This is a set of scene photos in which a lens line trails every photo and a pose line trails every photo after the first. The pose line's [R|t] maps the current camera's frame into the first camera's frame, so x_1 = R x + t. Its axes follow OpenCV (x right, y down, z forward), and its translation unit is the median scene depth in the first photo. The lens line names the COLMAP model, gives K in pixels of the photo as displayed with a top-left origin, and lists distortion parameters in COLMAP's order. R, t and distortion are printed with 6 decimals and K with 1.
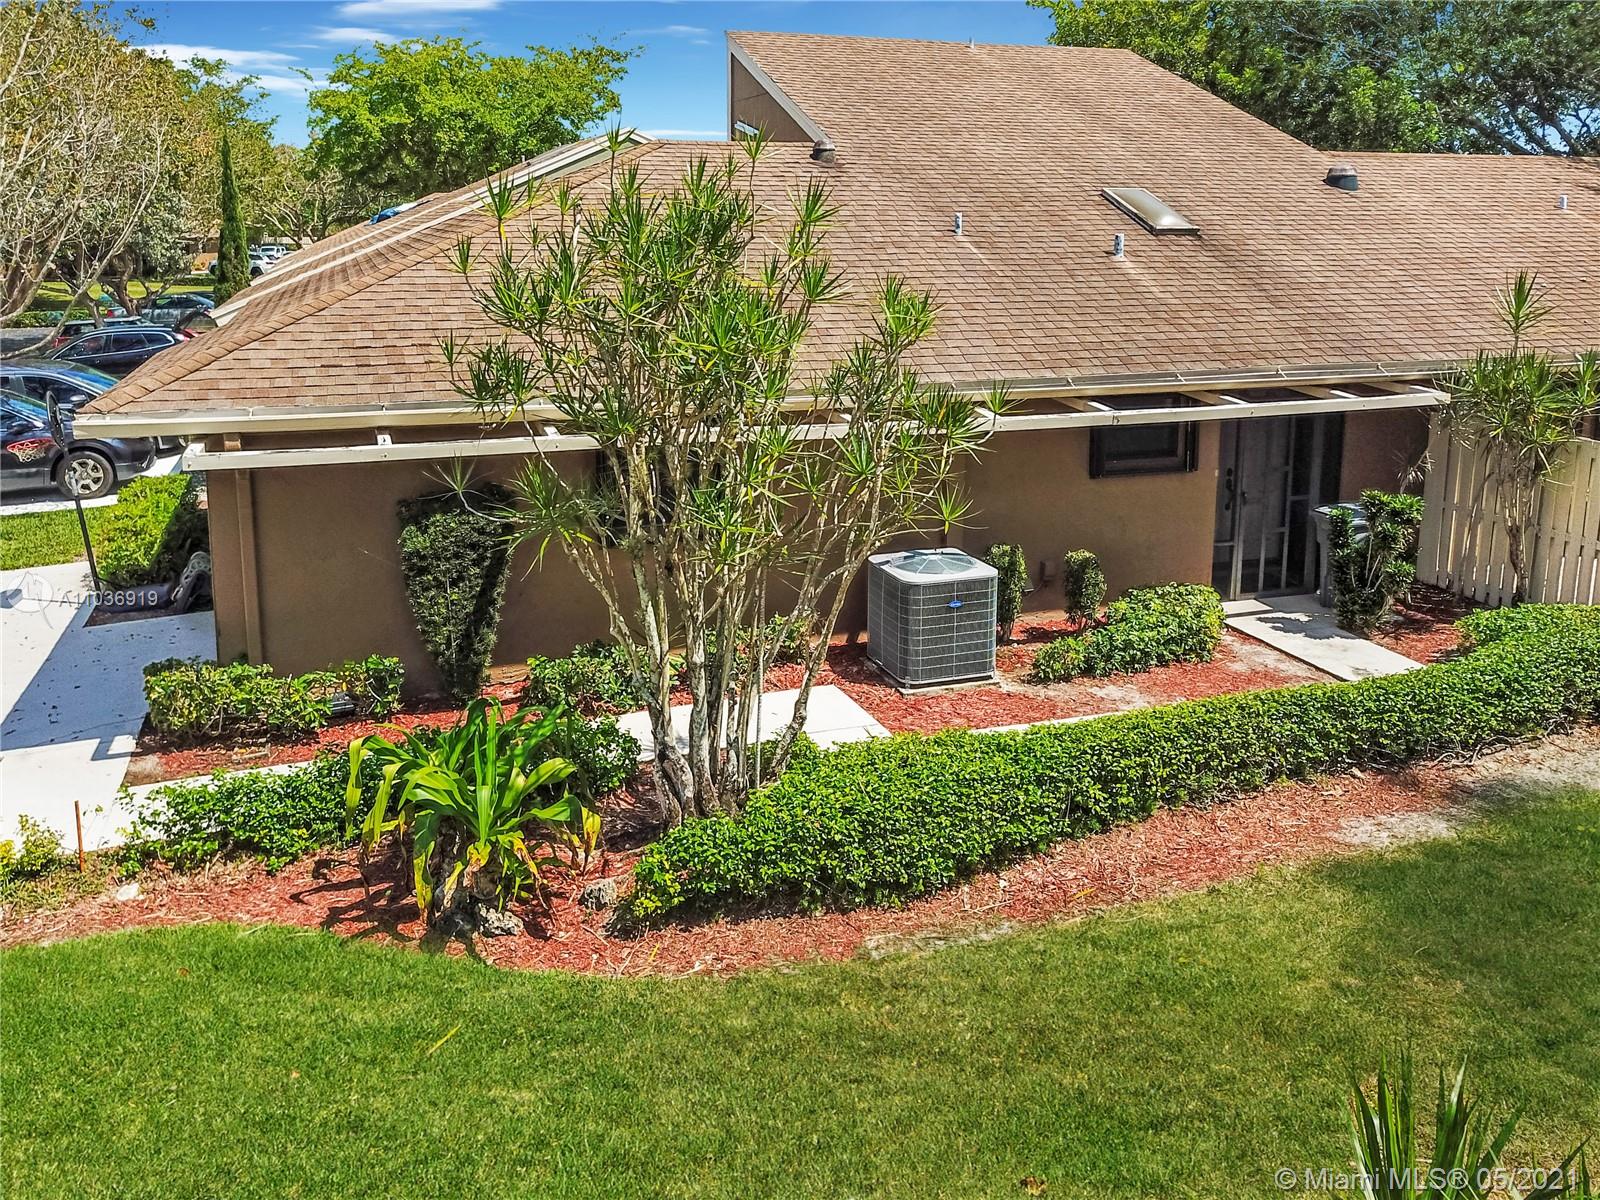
lens RADIAL K [[1182.6, 0, 863.8], [0, 1182.6, 596.9], [0, 0, 1]] dist [0.002814, 0.000637]
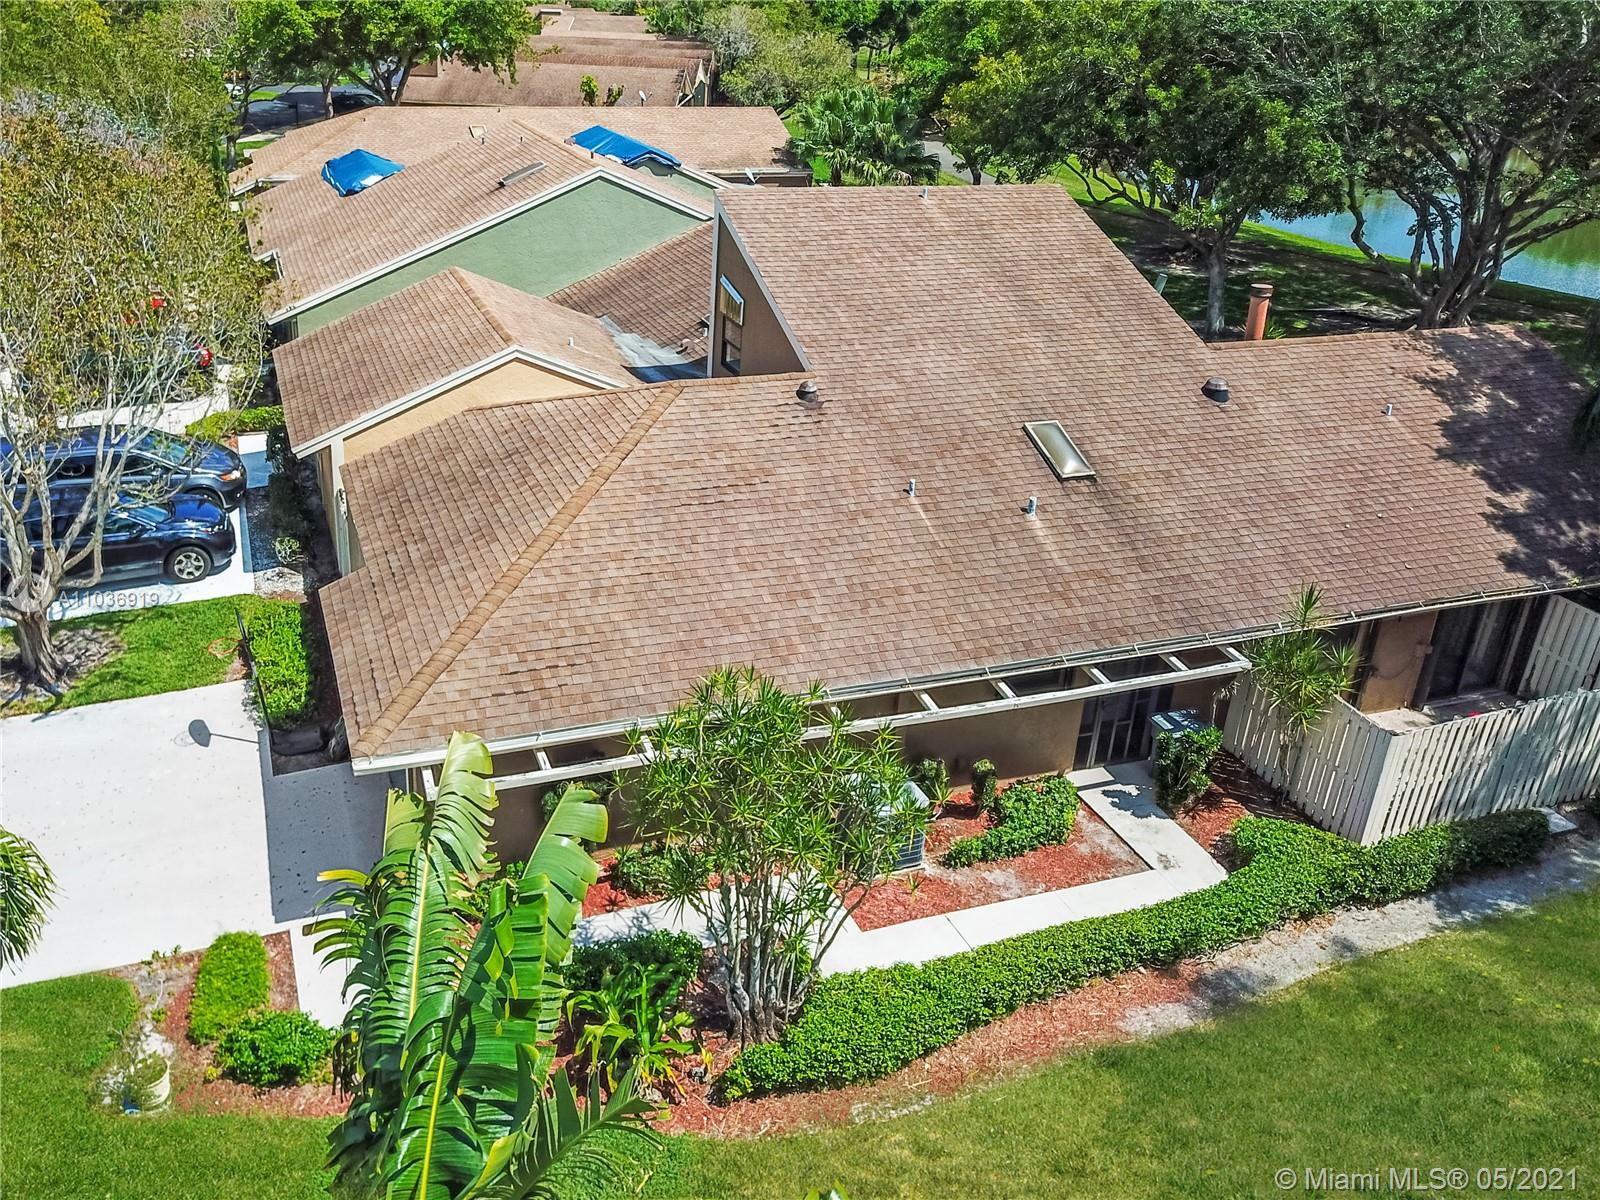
lens RADIAL K [[1251.2, 0, 770.7], [0, 1251.2, 605.1], [0, 0, 1]] dist [-0.005322, -0.002272]
pose [[0.998733, 0.032281, 0.038600, -0.154230], [-0.041200, 0.965006, 0.258969, -0.658946], [-0.028889, -0.260232, 0.965114, -0.449223]]
